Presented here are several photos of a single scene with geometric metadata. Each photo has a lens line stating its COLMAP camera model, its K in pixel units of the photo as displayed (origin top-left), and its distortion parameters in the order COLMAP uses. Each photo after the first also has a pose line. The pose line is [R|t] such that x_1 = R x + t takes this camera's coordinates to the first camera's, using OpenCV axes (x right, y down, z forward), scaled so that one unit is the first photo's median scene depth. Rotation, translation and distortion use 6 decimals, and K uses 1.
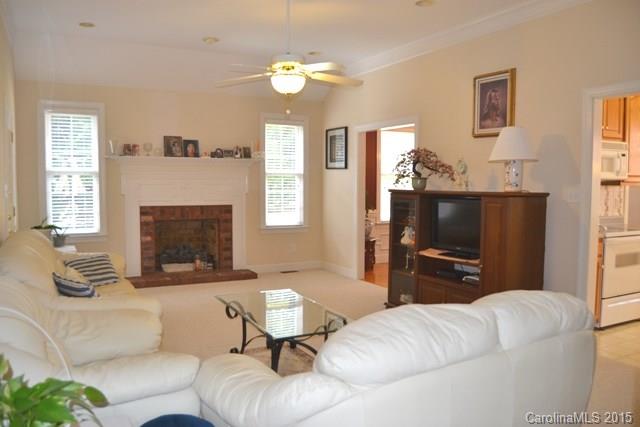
lens RADIAL K [[504.4, 0, 320.0], [0, 504.4, 213.5], [0, 0, 1]] dist [0.002884, 0.000386]
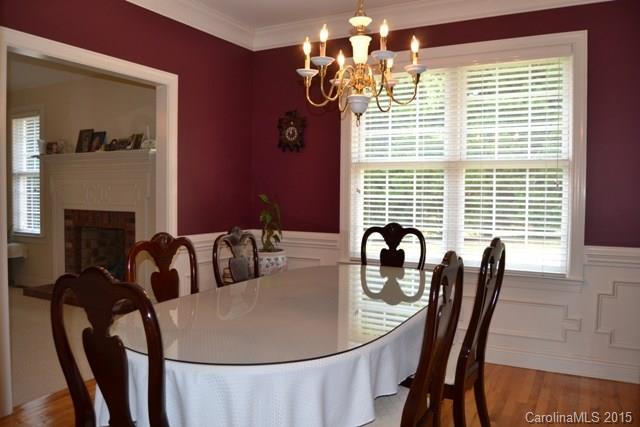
lens RADIAL K [[531.3, 0, 320.0], [0, 531.3, 213.5], [0, 0, 1]] dist [-0.085331, -0.001802]
pose [[0.552008, 0.029742, -0.833308, 0.684150], [-0.065036, 0.997855, -0.007467, -0.029270], [0.831299, 0.058317, 0.552758, 0.854913]]
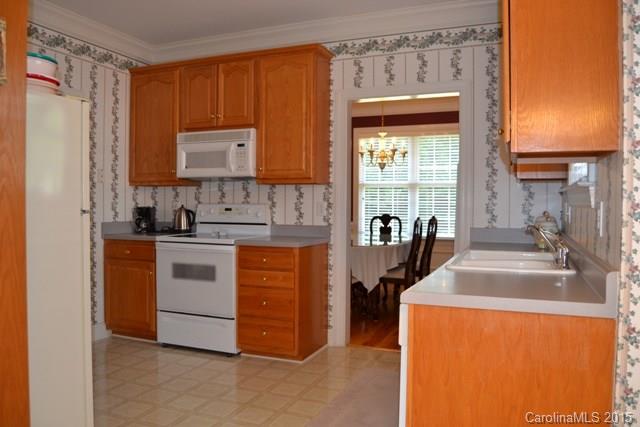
lens RADIAL K [[504.4, 0, 320.0], [0, 504.4, 213.5], [0, 0, 1]] dist [0.002884, 0.000386]
pose [[0.628276, 0.011169, -0.777910, 1.001826], [-0.054507, 0.998072, -0.029693, 0.007526], [0.776079, 0.061057, 0.627673, 0.459695]]
